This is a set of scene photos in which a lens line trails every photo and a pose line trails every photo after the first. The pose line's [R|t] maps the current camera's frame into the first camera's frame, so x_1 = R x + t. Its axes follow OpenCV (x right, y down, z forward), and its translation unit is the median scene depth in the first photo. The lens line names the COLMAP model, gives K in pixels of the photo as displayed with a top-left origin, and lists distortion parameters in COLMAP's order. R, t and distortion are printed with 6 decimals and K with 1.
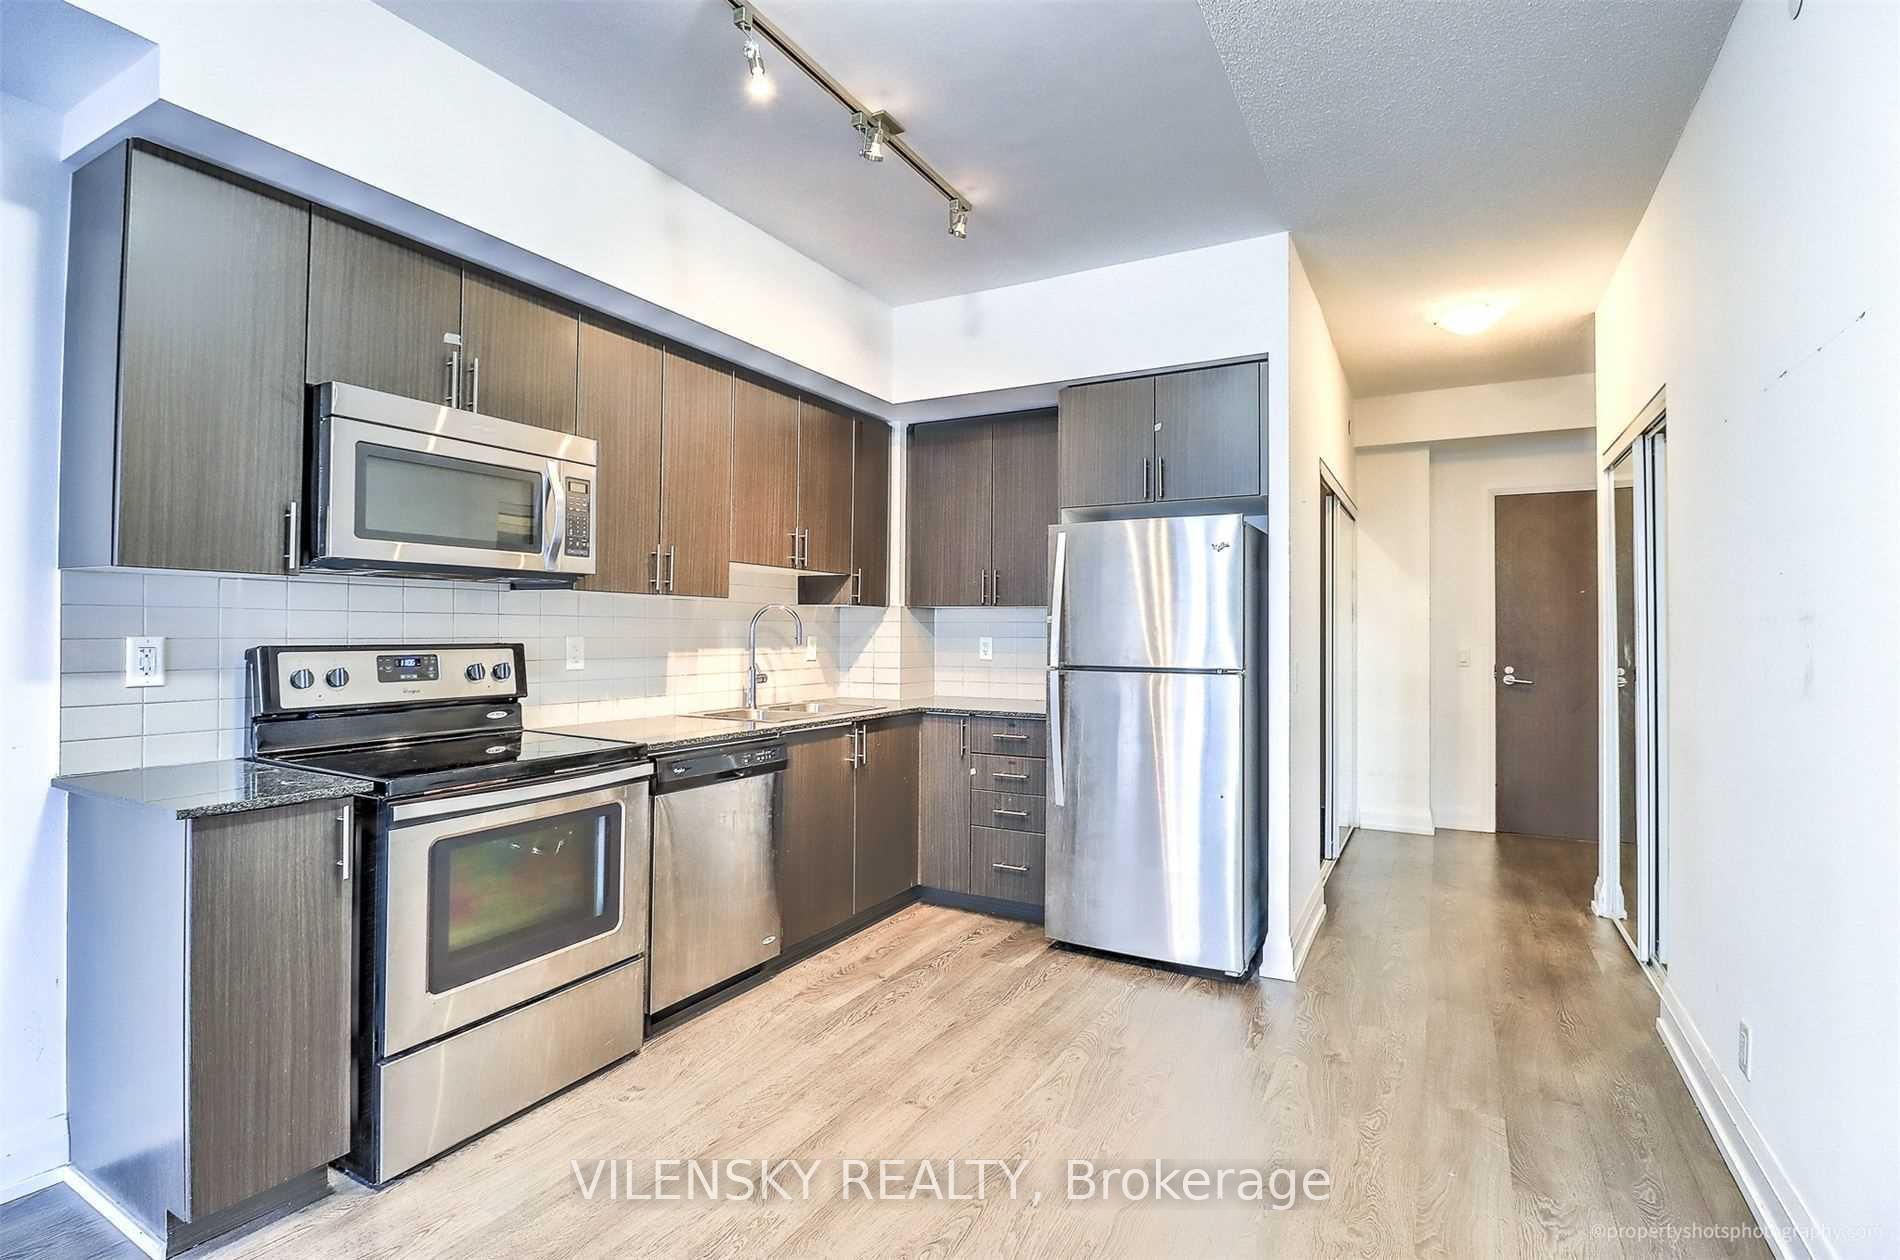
lens RADIAL K [[932.0, 0, 963.3], [0, 932.0, 602.3], [0, 0, 1]] dist [0.006630, -0.004046]
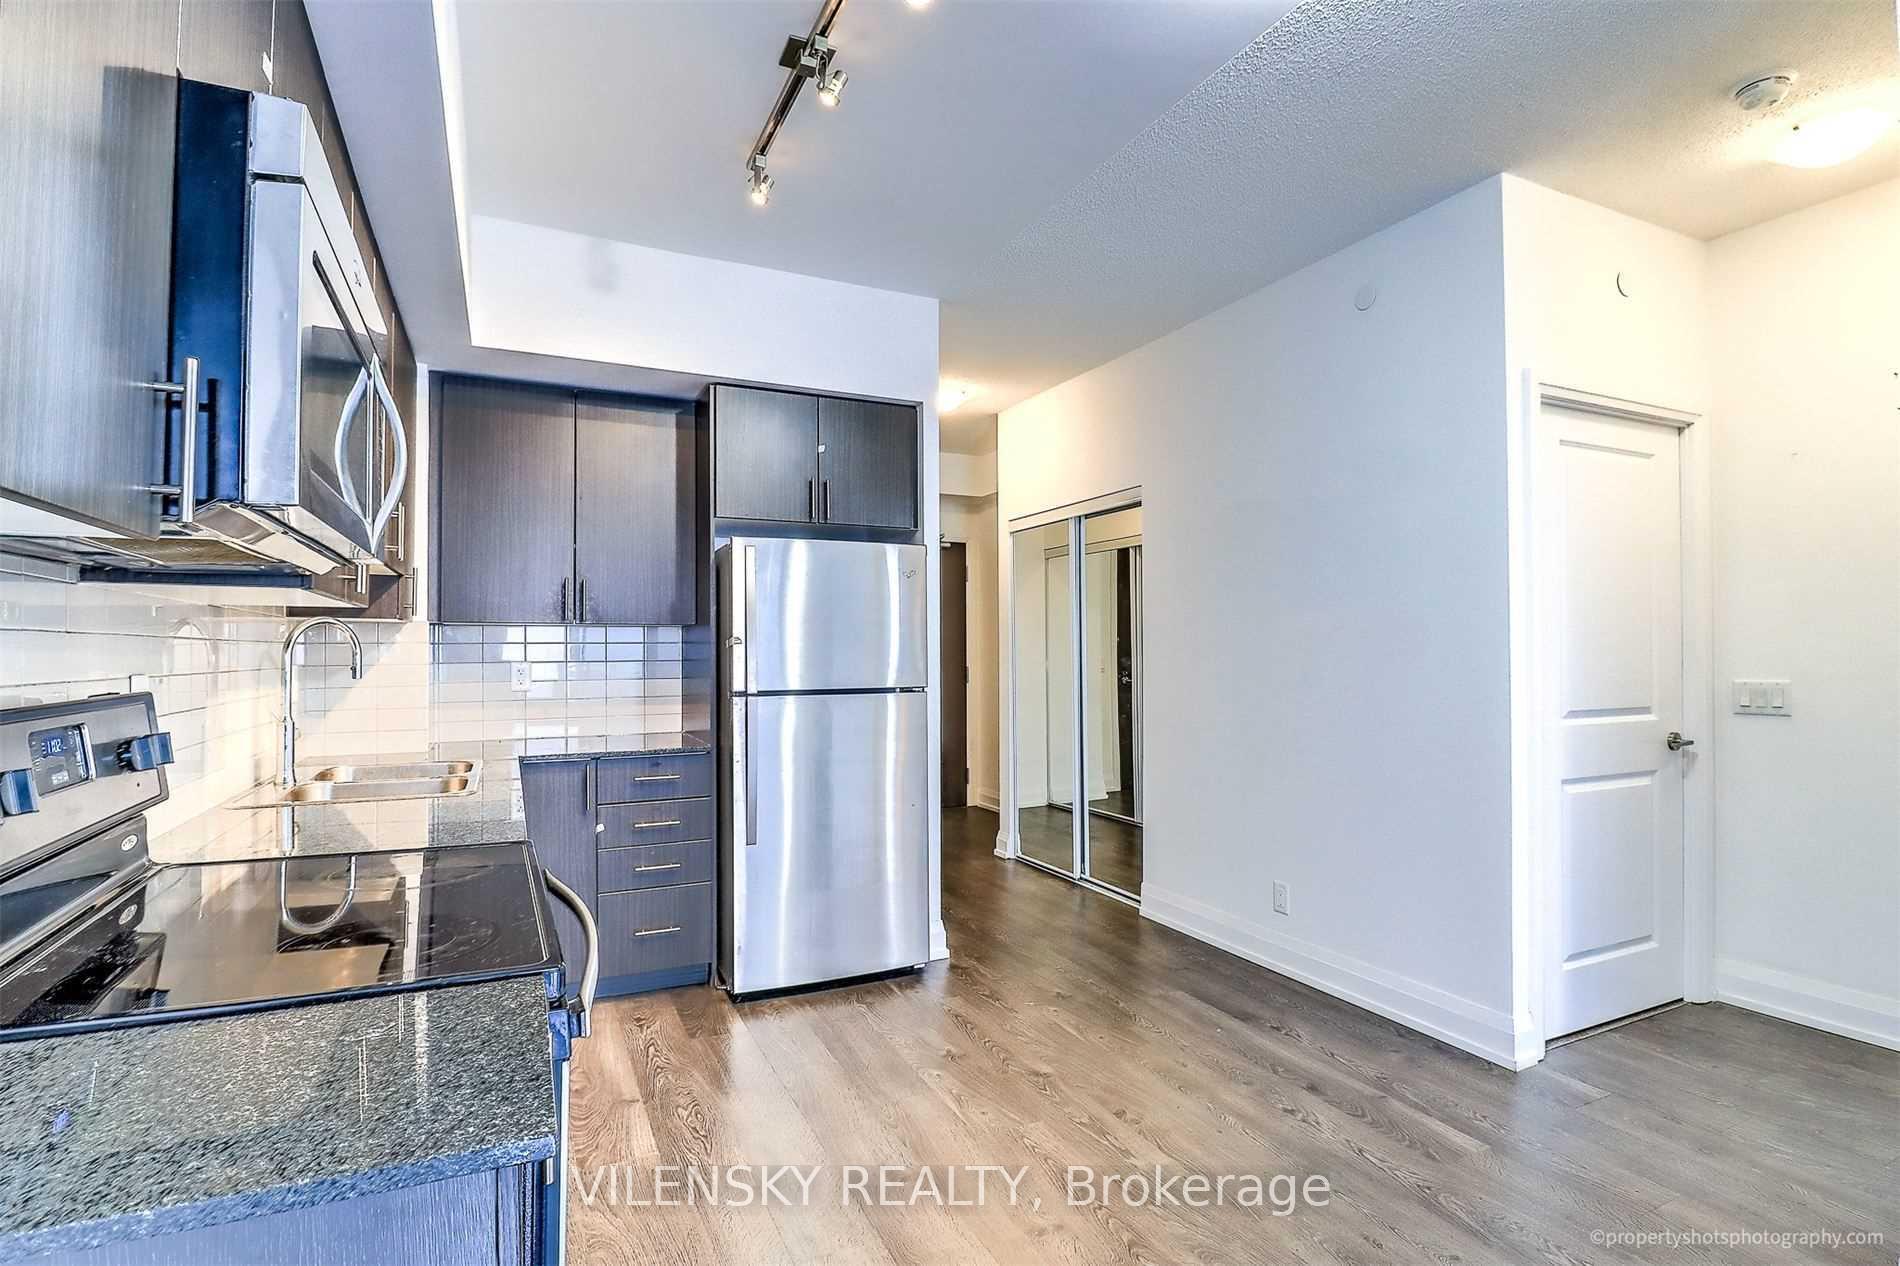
lens RADIAL K [[932.0, 0, 952.8], [0, 932.0, 628.9], [0, 0, 1]] dist [0.006630, -0.004046]
pose [[0.575798, 0.010184, 0.817529, -0.513208], [-0.018941, 0.999820, 0.000886, 0.001274], [-0.817372, -0.015995, 0.575887, 0.300087]]
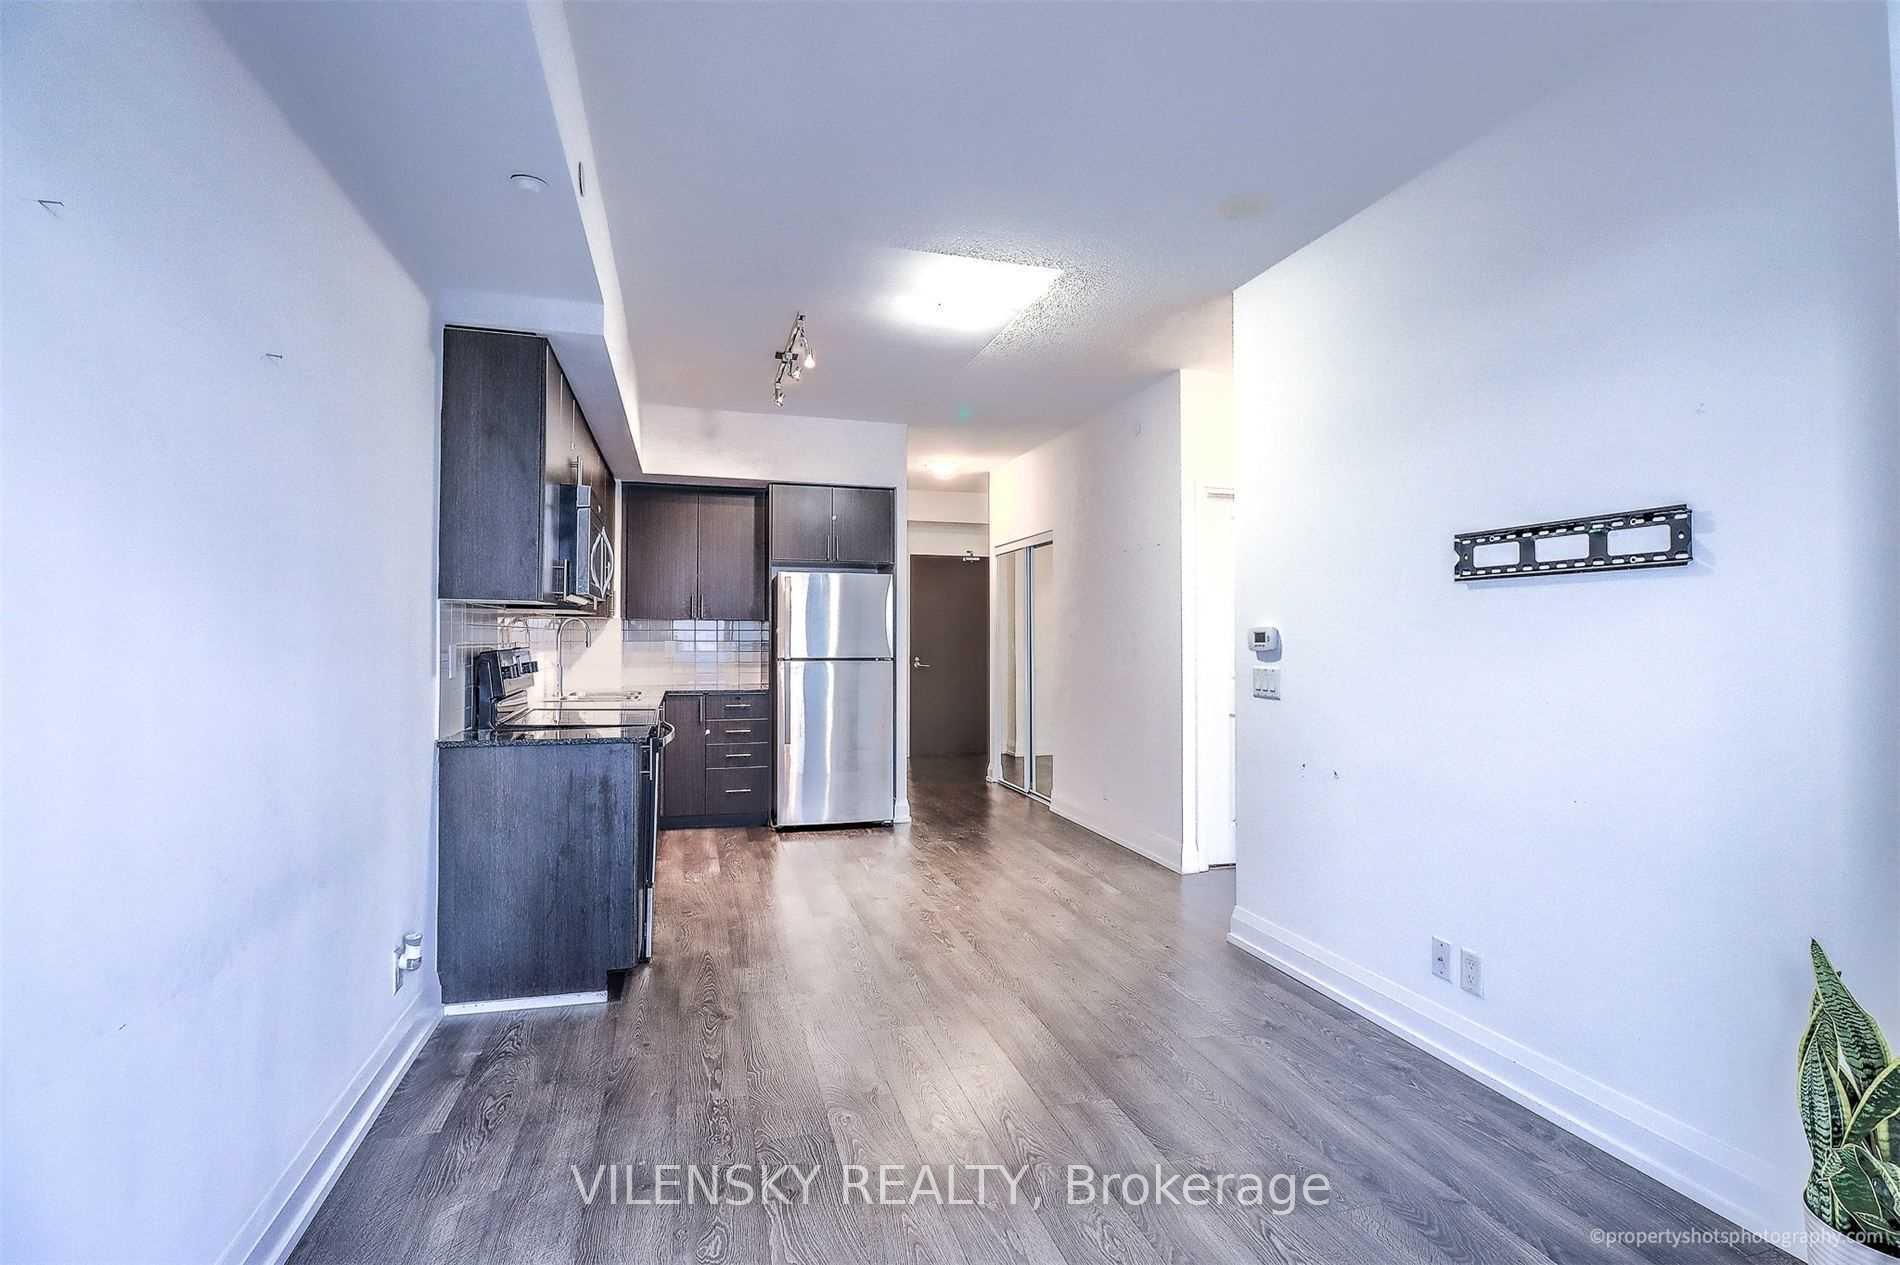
lens RADIAL K [[932.0, 0, 955.2], [0, 932.0, 619.2], [0, 0, 1]] dist [0.006630, -0.004046]
pose [[0.705834, 0.012544, 0.708266, -0.816520], [-0.024104, 0.999690, 0.006315, -0.017697], [-0.707967, -0.021529, 0.705917, -0.344692]]
